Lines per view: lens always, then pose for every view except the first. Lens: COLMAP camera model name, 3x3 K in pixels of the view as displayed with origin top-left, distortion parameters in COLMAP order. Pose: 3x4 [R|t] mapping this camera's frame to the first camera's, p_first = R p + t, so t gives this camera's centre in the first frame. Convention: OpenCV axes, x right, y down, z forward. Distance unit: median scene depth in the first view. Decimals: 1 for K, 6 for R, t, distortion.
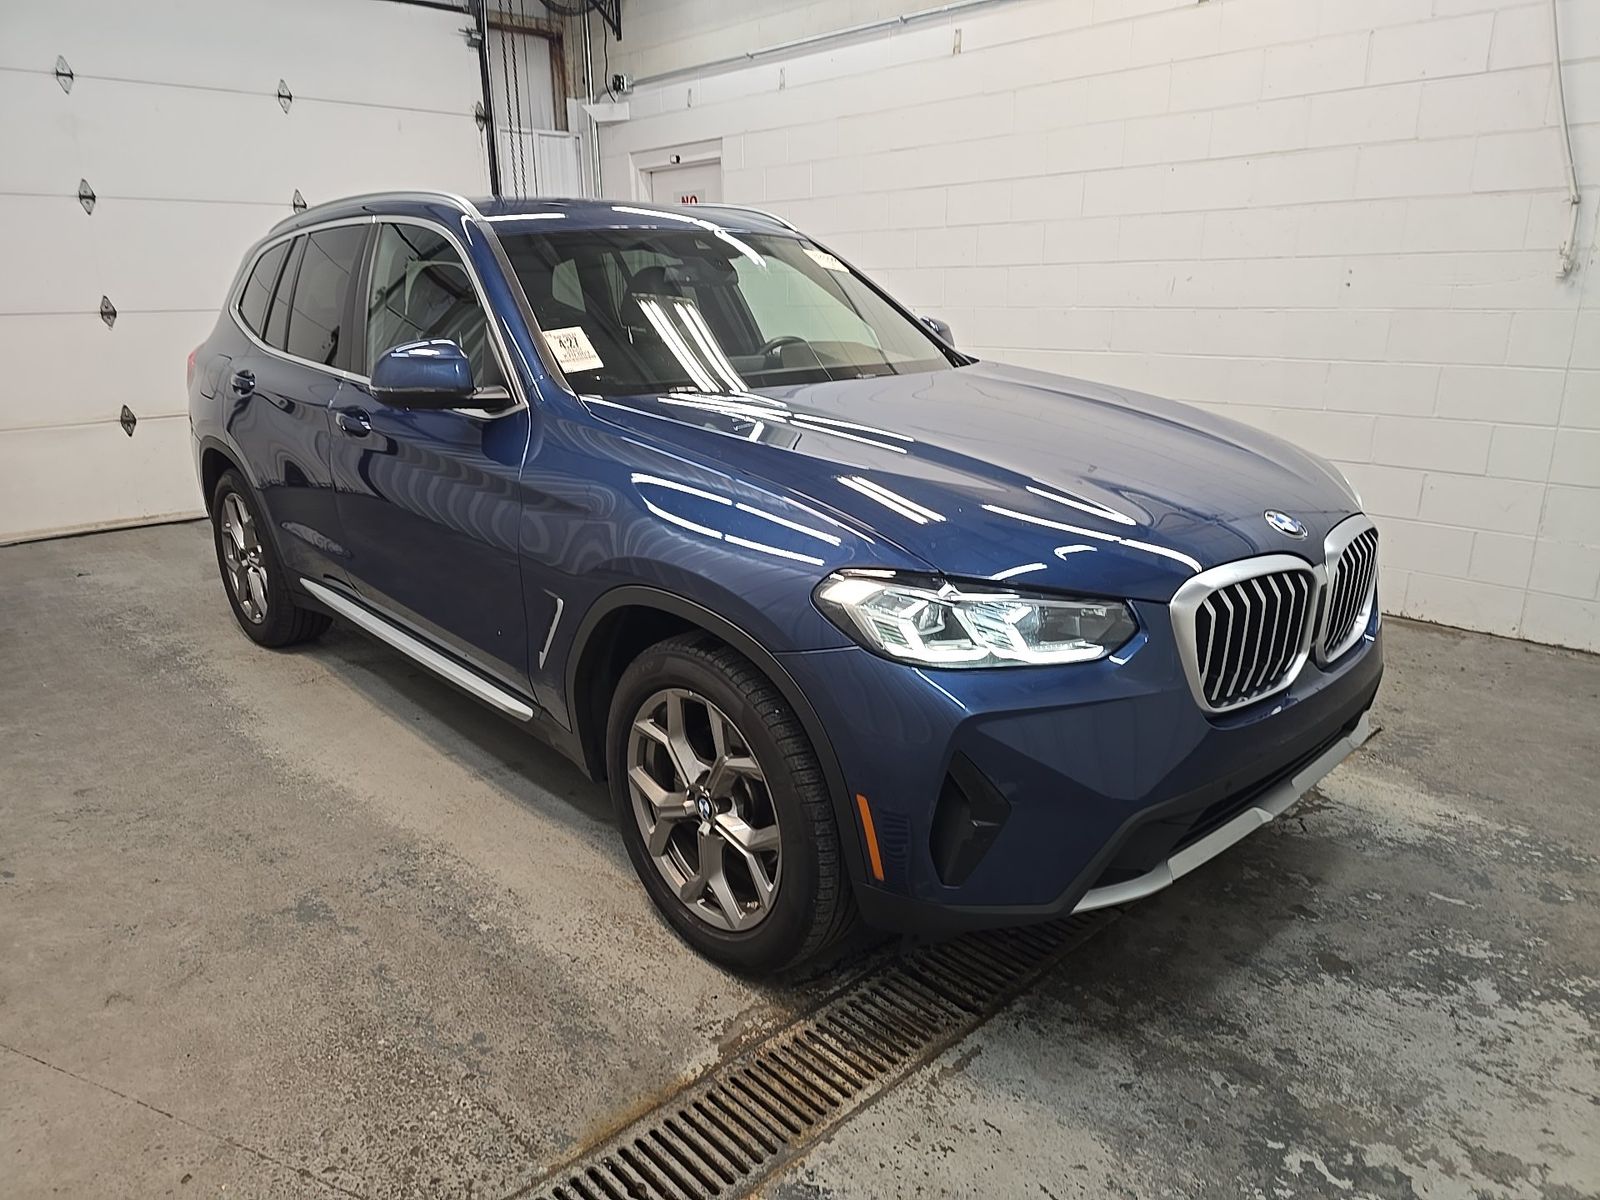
lens RADIAL K [[1076.8, 0, 810.5], [0, 1076.8, 592.5], [0, 0, 1]] dist [0.022878, -0.019710]
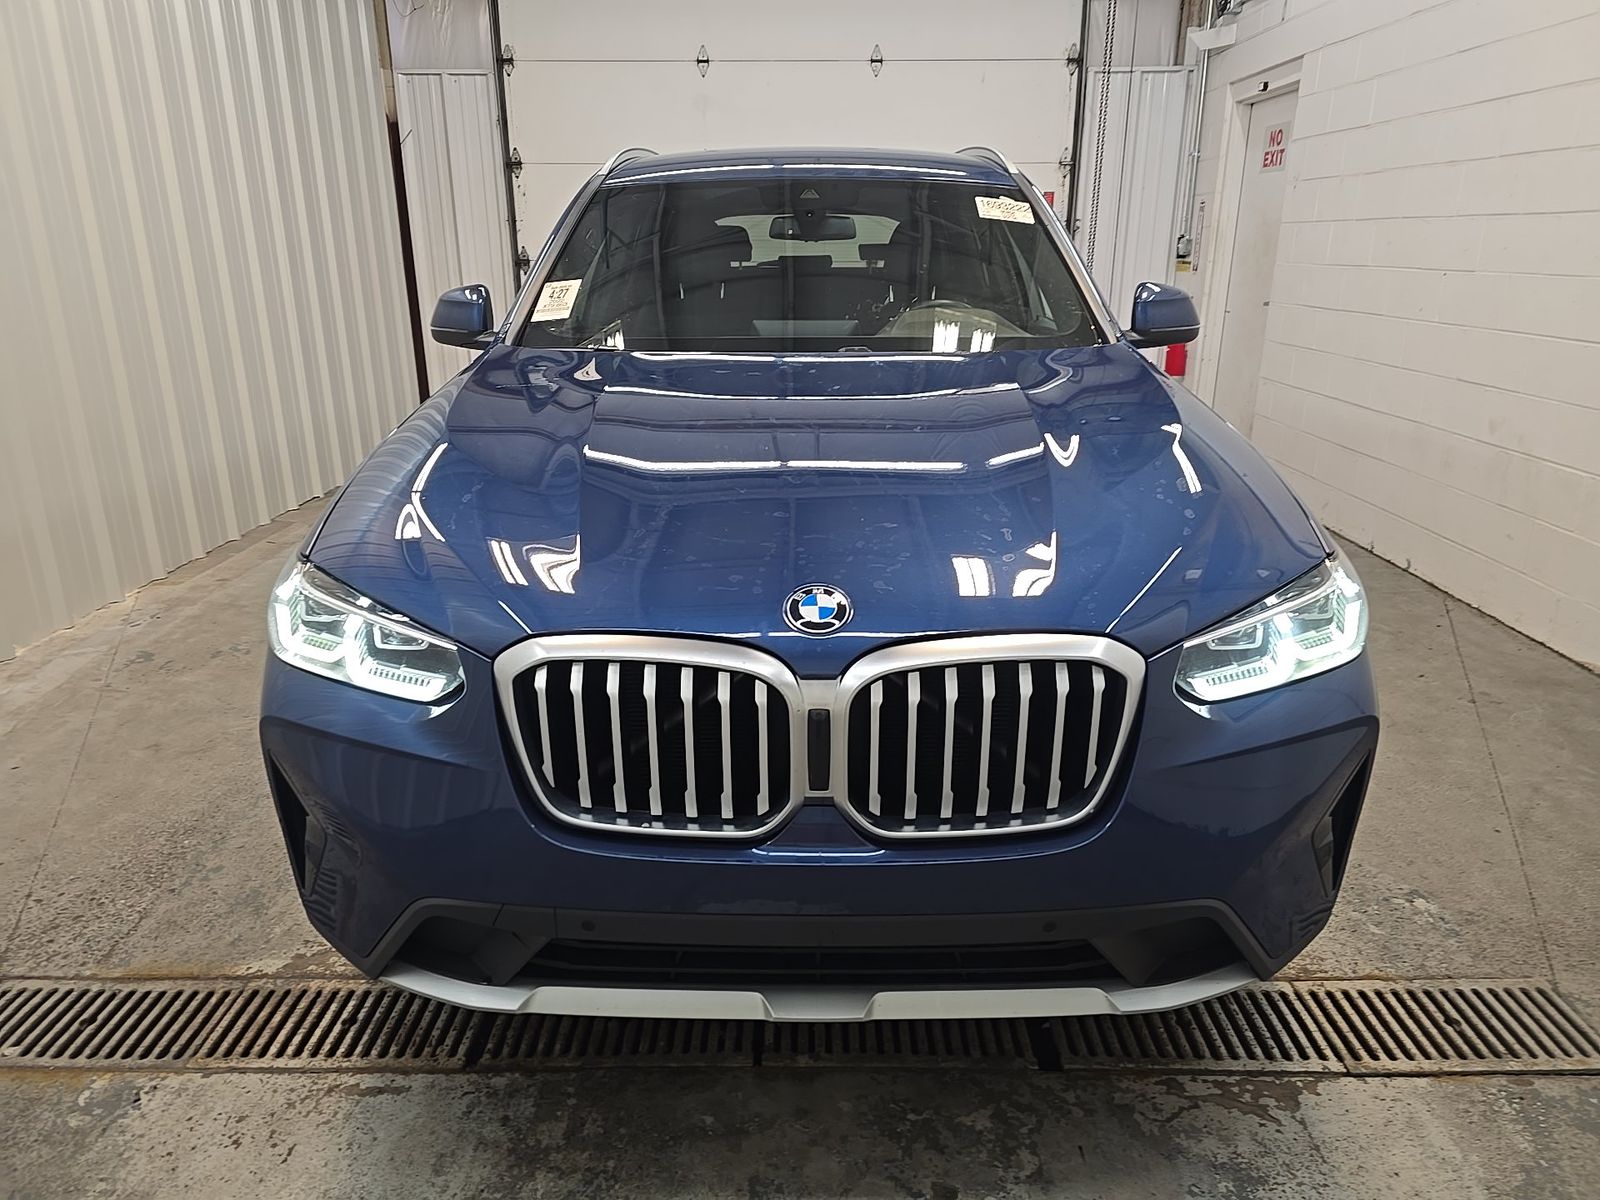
lens RADIAL K [[1076.8, 0, 797.3], [0, 1076.8, 598.2], [0, 0, 1]] dist [0.022878, -0.019710]
pose [[0.725592, 0.222253, -0.651245, 0.556998], [-0.193331, 0.974127, 0.117042, -0.093517], [0.660408, 0.040981, 0.749787, 0.322658]]
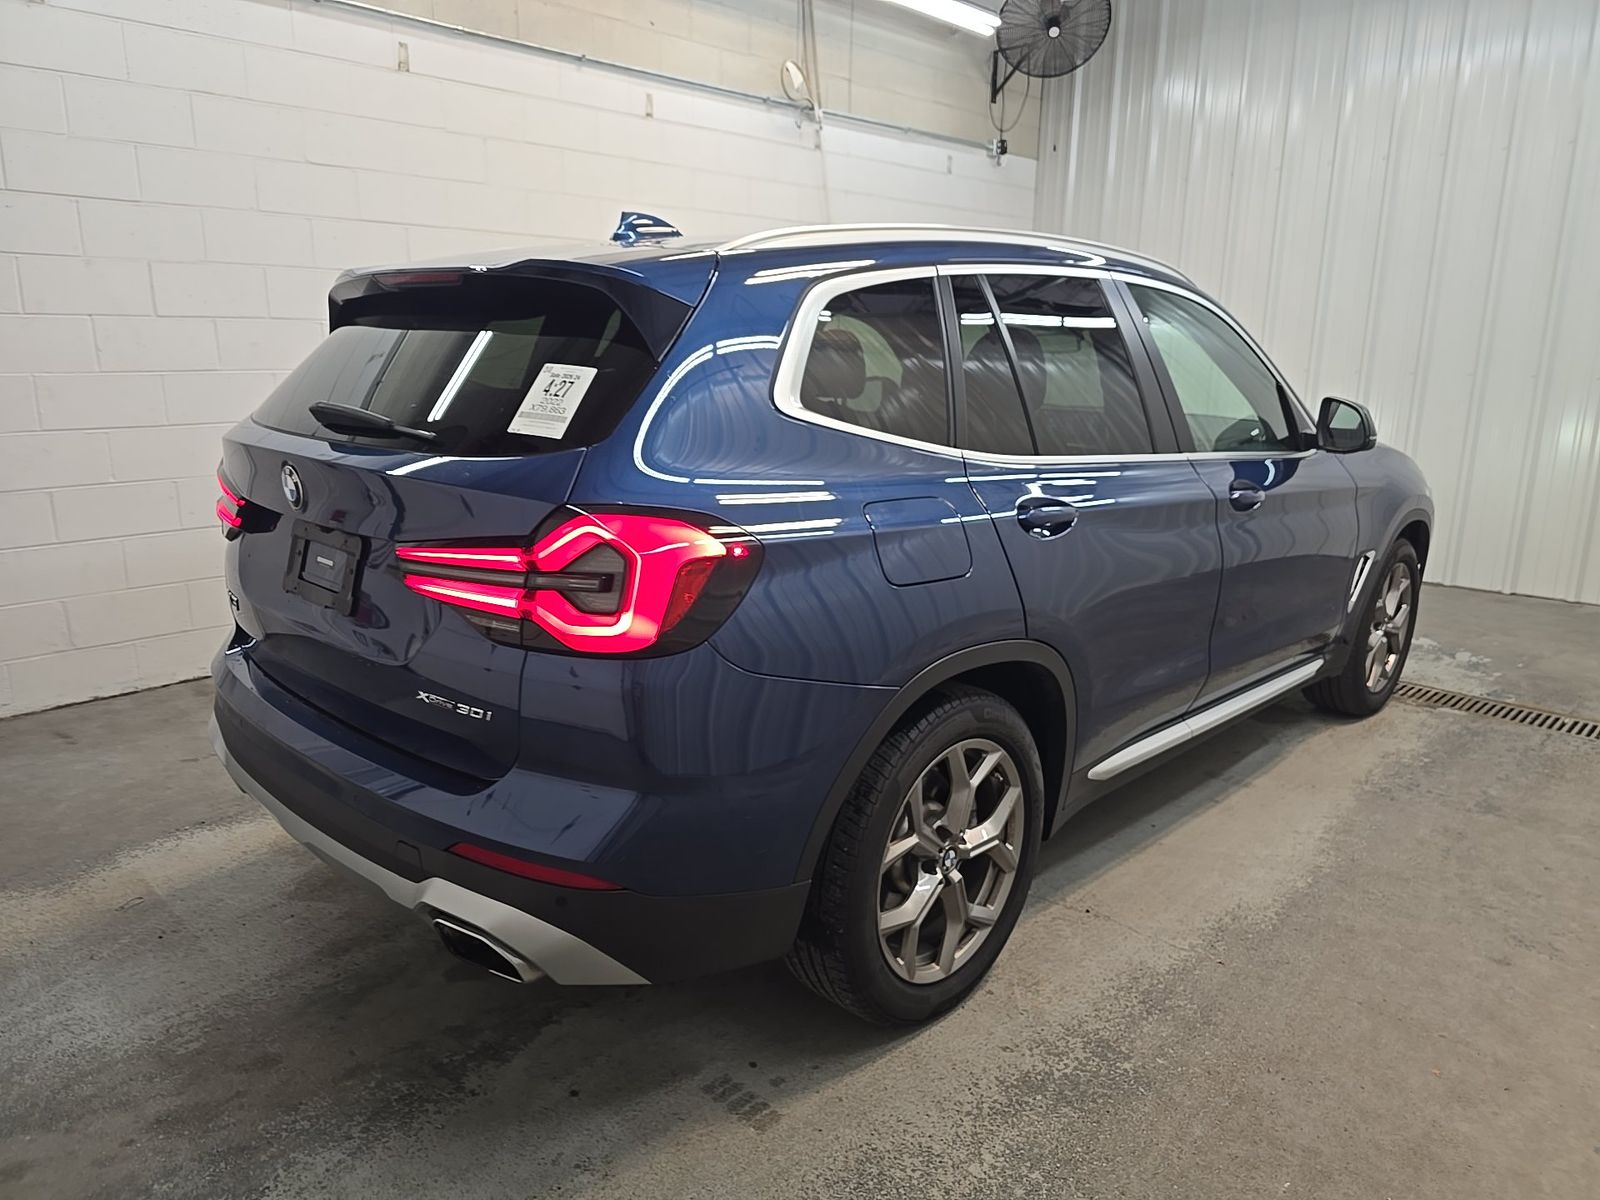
lens RADIAL K [[1076.8, 0, 802.9], [0, 1076.8, 609.1], [0, 0, 1]] dist [0.022878, -0.019710]
pose [[-0.042680, -0.229190, 0.972446, -1.276241], [0.267204, 0.935258, 0.232153, -0.364202], [-0.962694, 0.269749, 0.021324, 1.309104]]
